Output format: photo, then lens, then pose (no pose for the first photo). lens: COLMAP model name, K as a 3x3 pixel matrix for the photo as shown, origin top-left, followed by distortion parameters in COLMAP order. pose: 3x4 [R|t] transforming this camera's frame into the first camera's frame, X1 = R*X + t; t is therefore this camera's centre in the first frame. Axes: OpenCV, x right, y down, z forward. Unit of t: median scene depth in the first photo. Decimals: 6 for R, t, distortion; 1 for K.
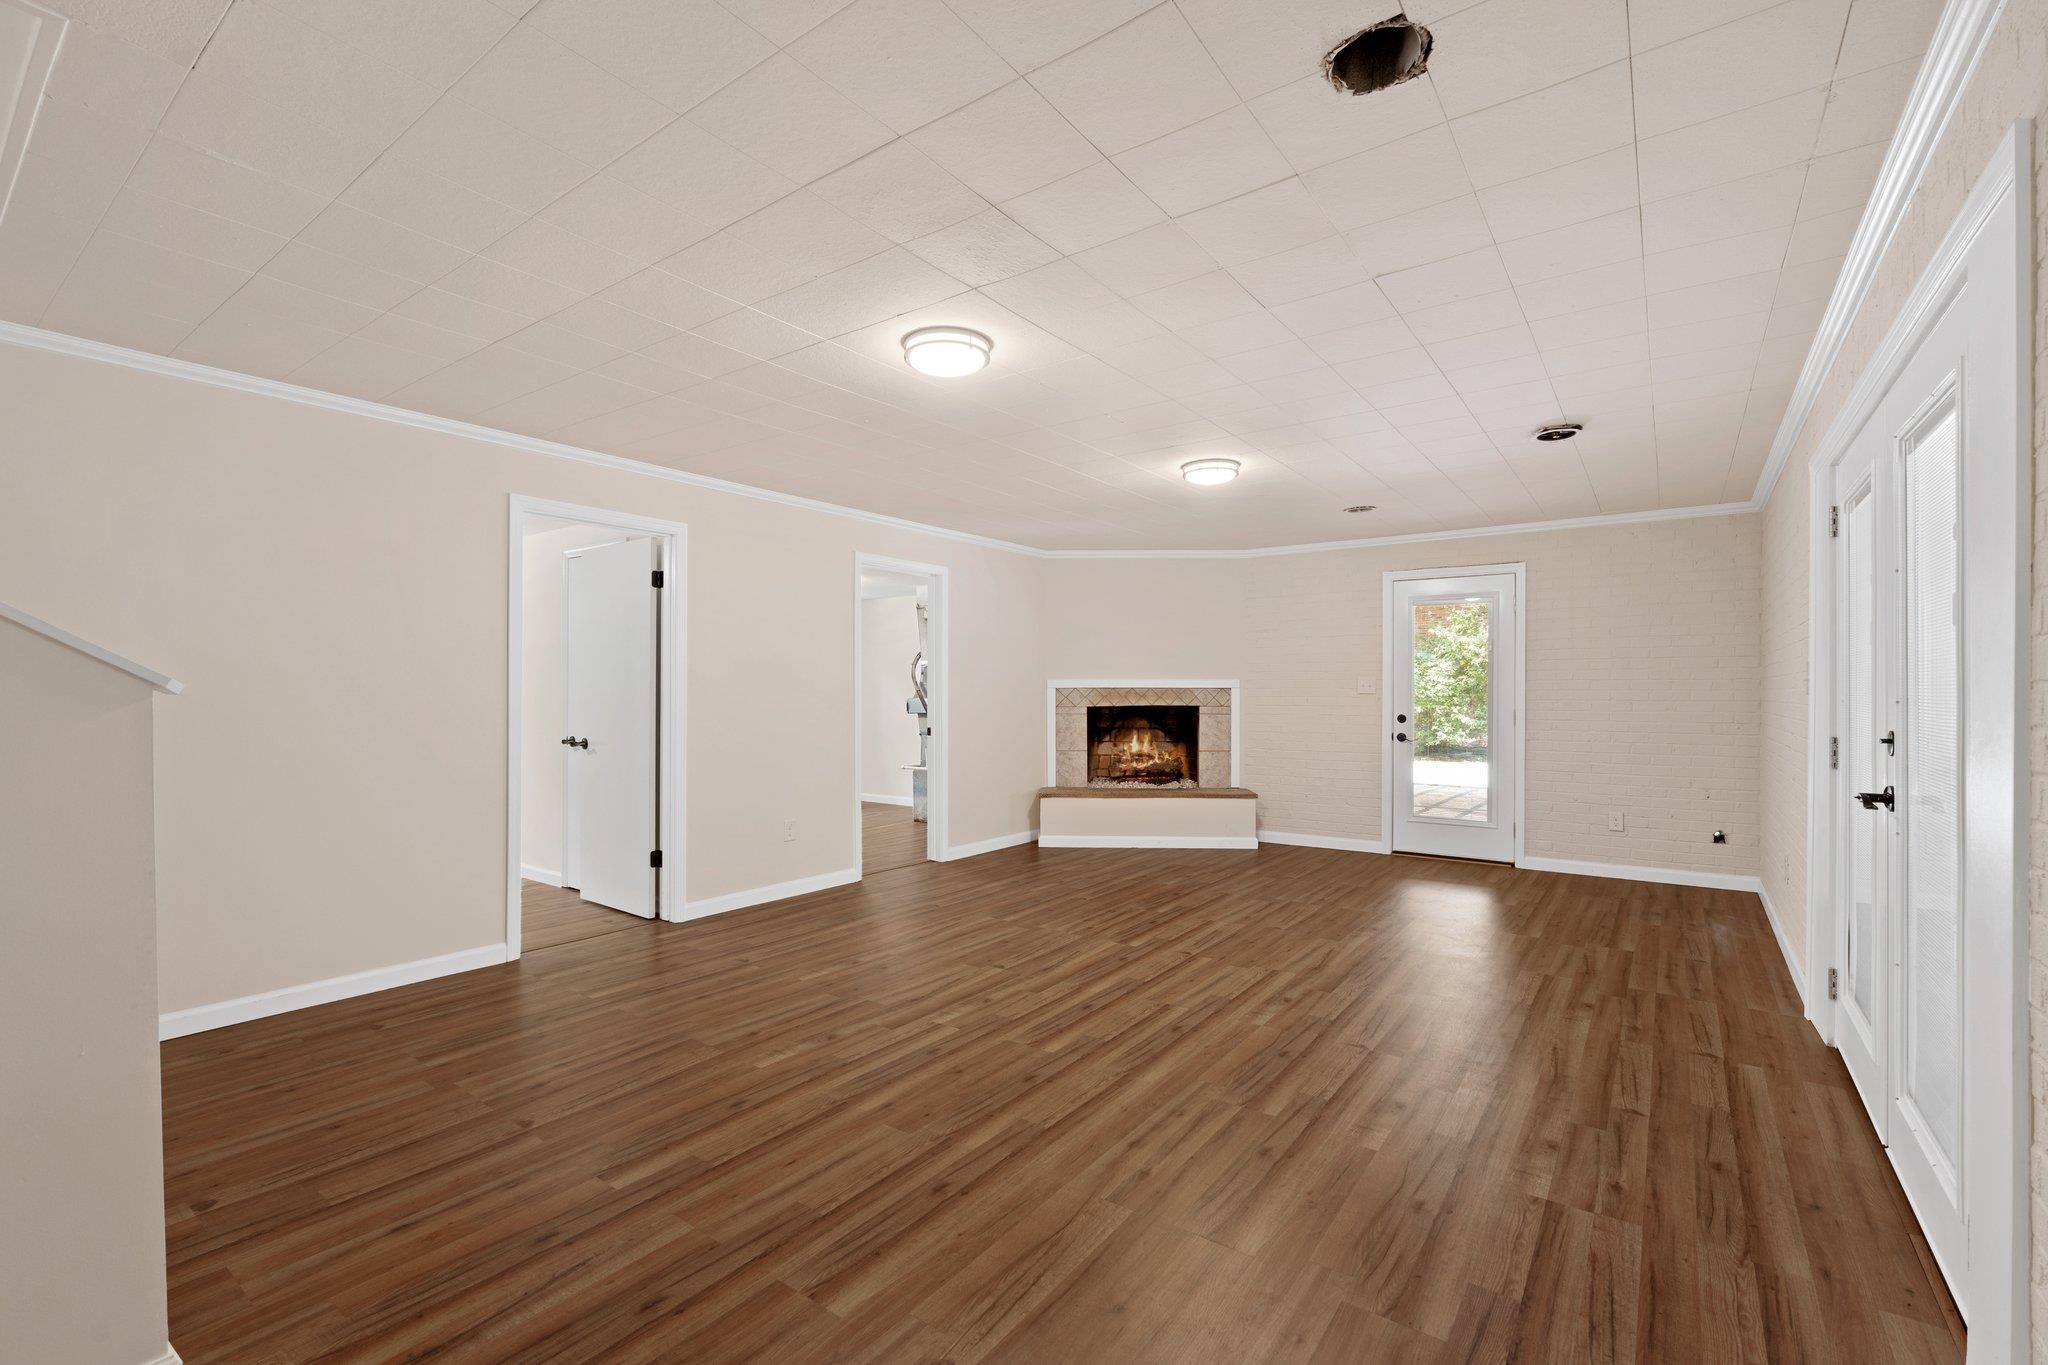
lens RADIAL K [[888.3, 0, 1024.0], [0, 888.3, 682.5], [0, 0, 1]] dist [-0.005197, -0.000103]
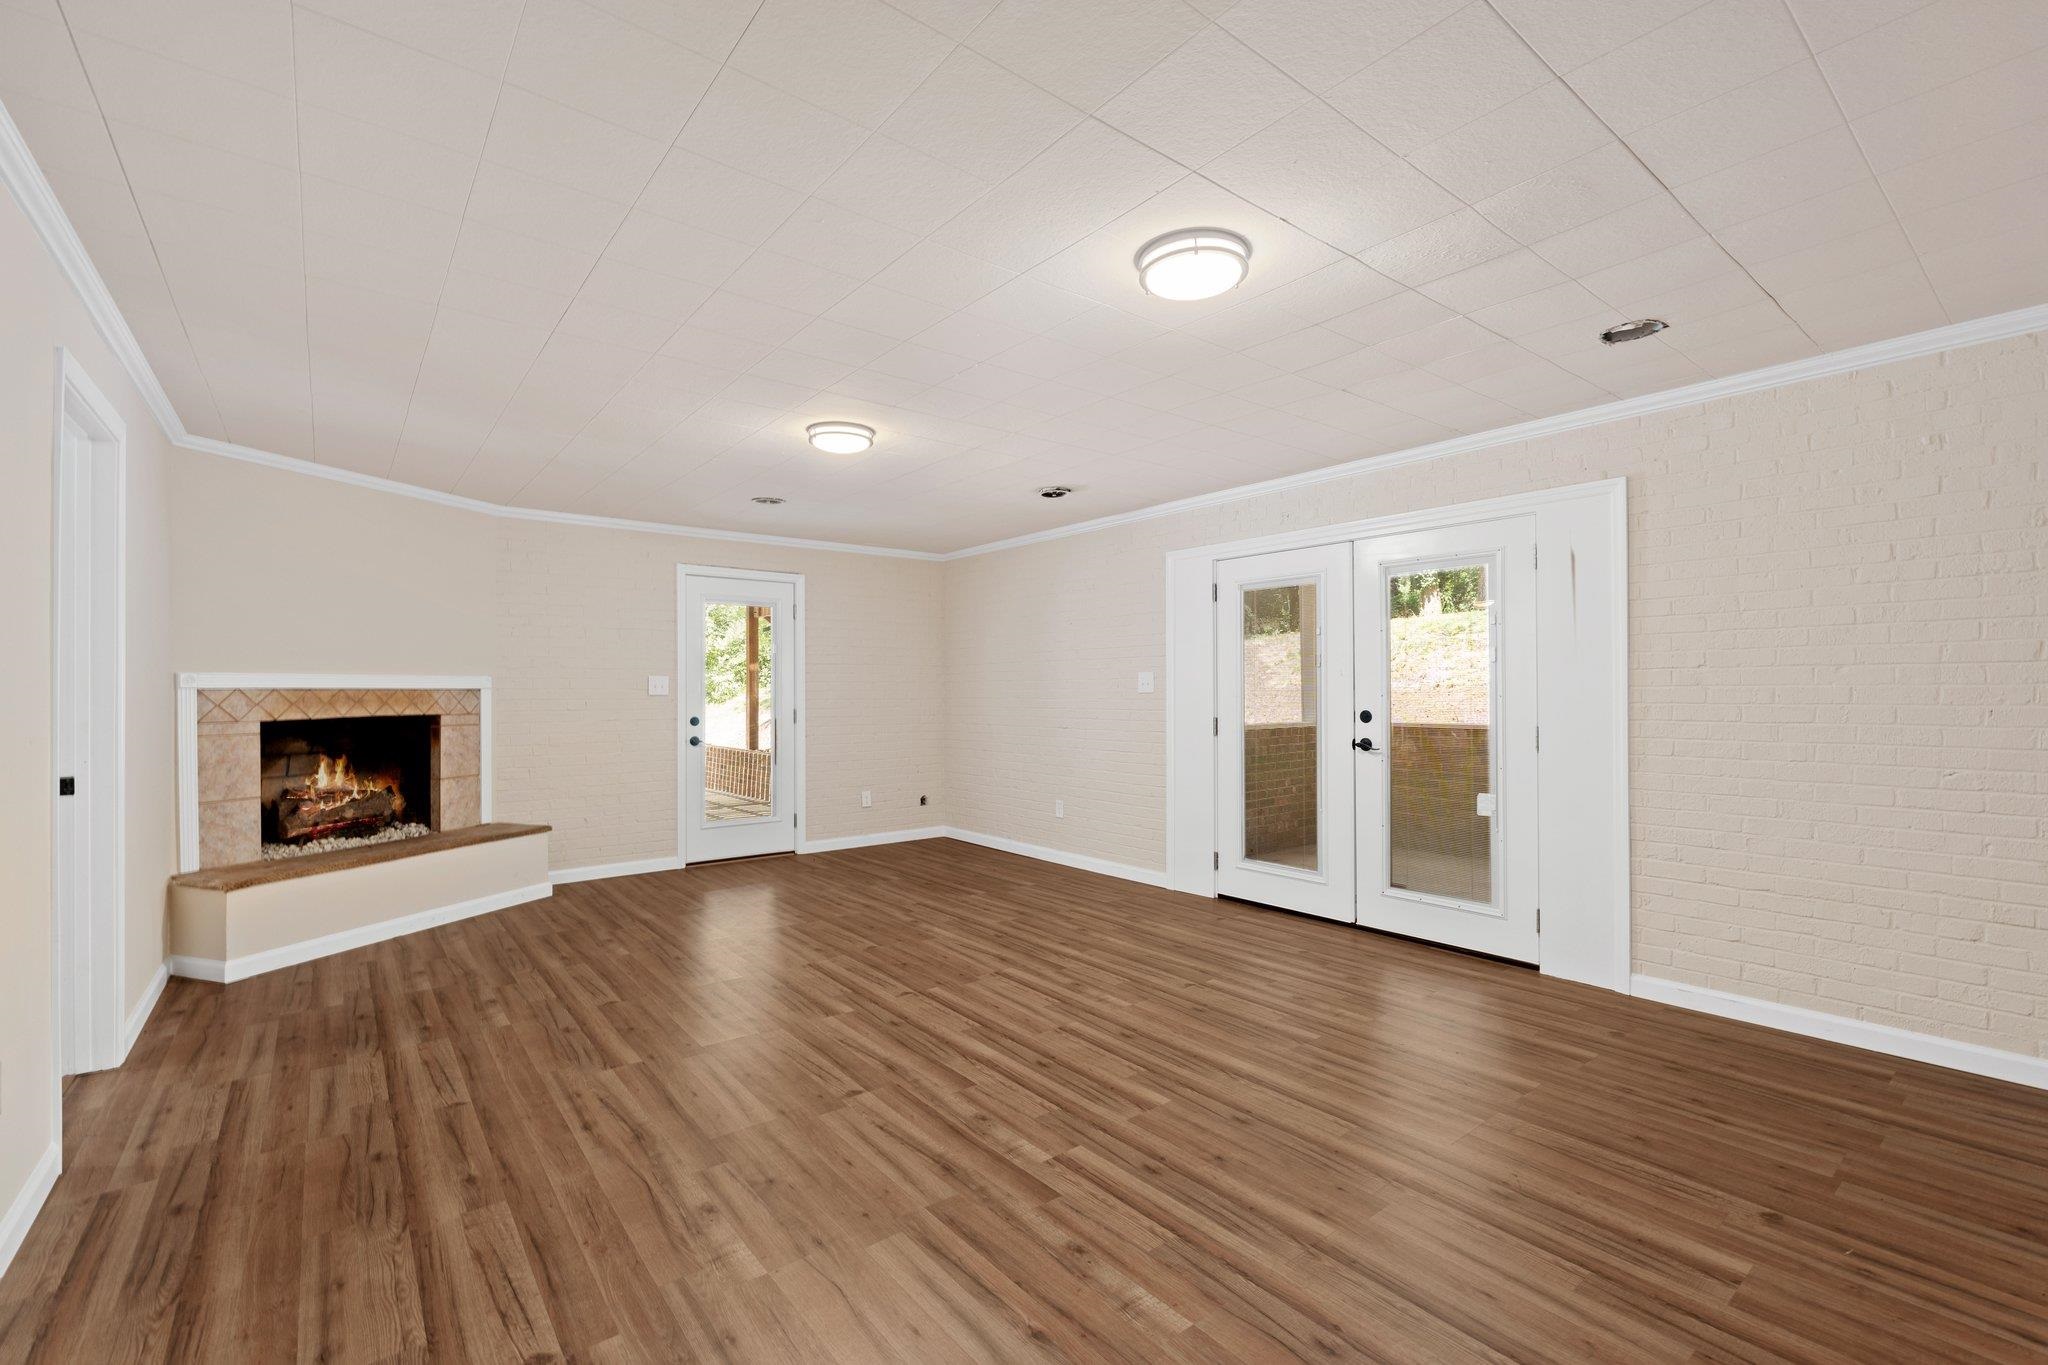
lens RADIAL K [[888.3, 0, 1024.0], [0, 888.3, 682.5], [0, 0, 1]] dist [-0.005197, -0.000103]
pose [[0.268016, 0.007933, 0.963382, -0.657963], [-0.005775, 0.999961, -0.006628, 0.005789], [-0.963397, -0.003788, 0.268052, 0.691957]]
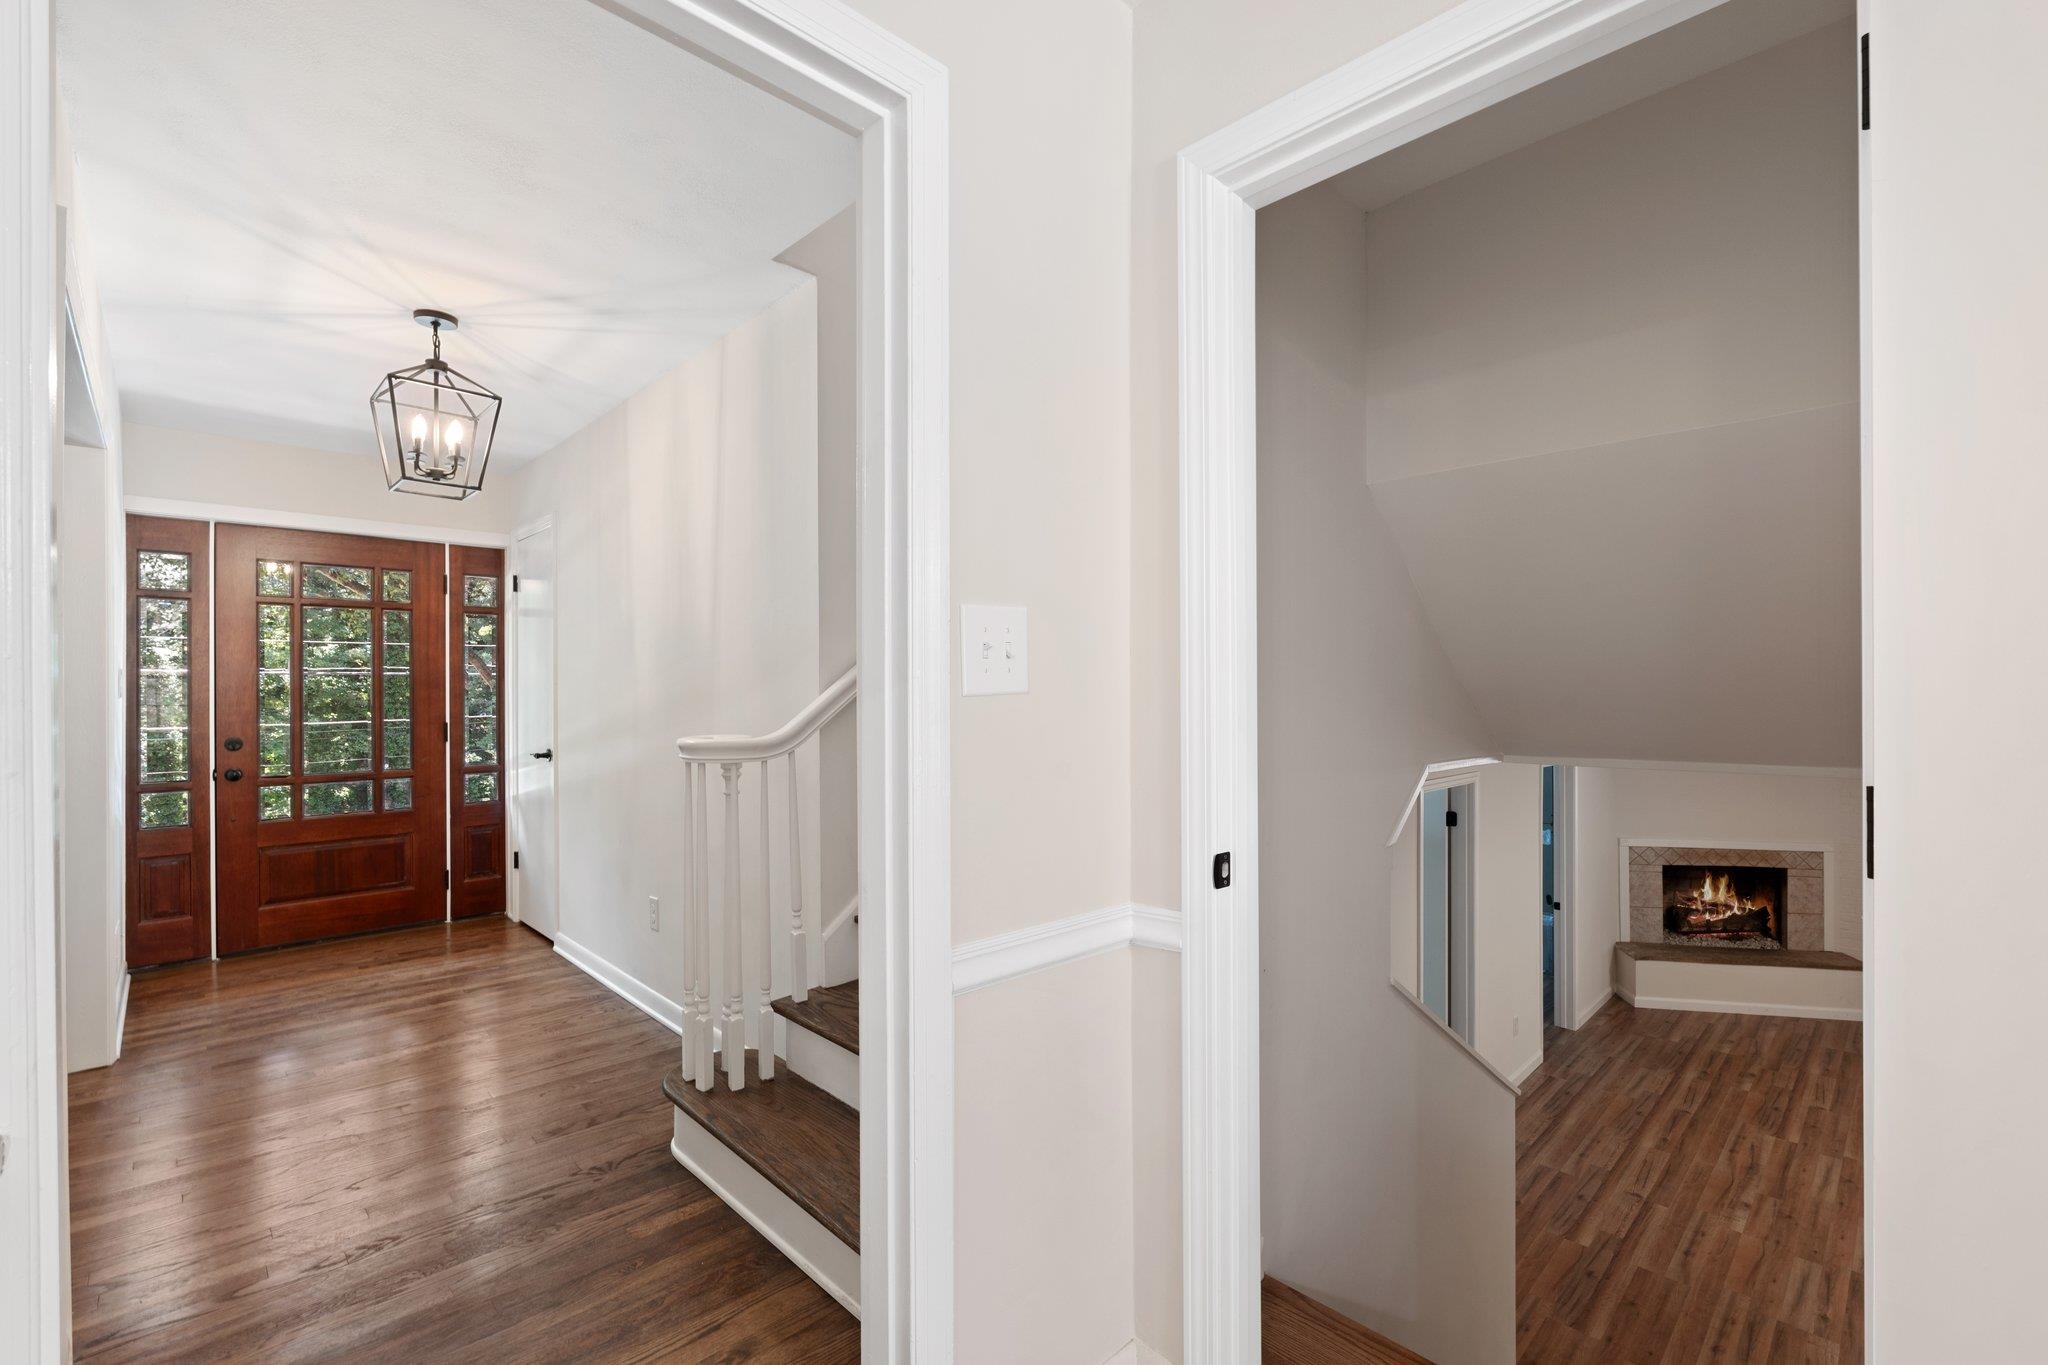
lens RADIAL K [[888.3, 0, 1024.0], [0, 888.3, 682.5], [0, 0, 1]] dist [-0.005197, -0.000103]
pose [[0.985837, -0.004237, -0.167650, -0.910657], [0.004338, 0.999991, 0.000238, -0.351981], [0.167648, -0.000962, 0.985846, -0.251041]]
